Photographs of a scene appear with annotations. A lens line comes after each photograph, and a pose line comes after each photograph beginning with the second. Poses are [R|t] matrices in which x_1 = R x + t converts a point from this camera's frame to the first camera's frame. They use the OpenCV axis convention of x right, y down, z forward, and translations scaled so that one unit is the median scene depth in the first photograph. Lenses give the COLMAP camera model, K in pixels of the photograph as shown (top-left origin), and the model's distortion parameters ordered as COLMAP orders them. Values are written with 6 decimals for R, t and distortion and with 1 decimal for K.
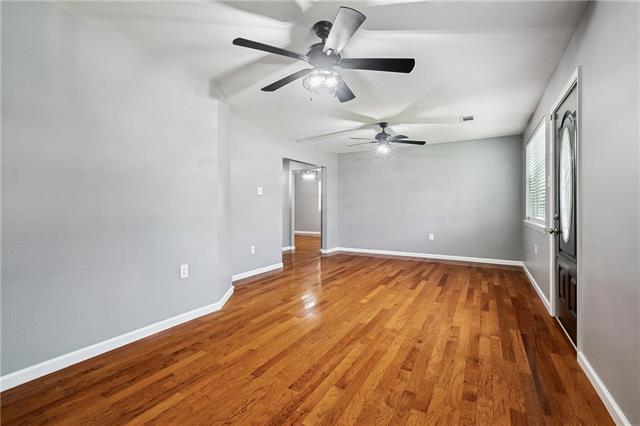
lens RADIAL K [[279.1, 0, 318.1], [0, 279.1, 209.0], [0, 0, 1]] dist [-0.001597, -0.000967]
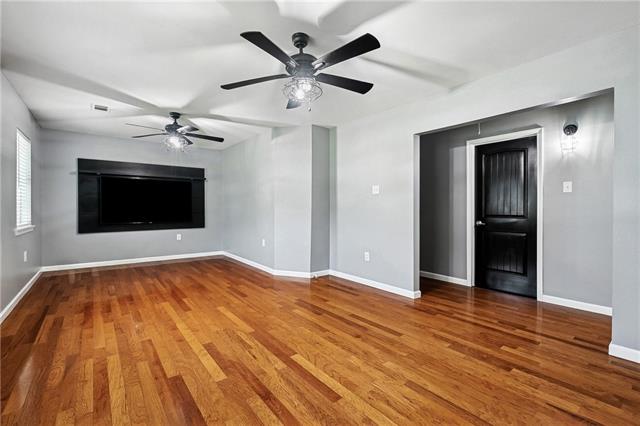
lens RADIAL K [[279.1, 0, 318.1], [0, 279.1, 209.0], [0, 0, 1]] dist [-0.001597, -0.000967]
pose [[-0.351418, 0.002999, -0.936214, 1.021822], [-0.007232, 0.999956, 0.005918, -0.014812], [0.936191, 0.008851, -0.351381, 1.795667]]
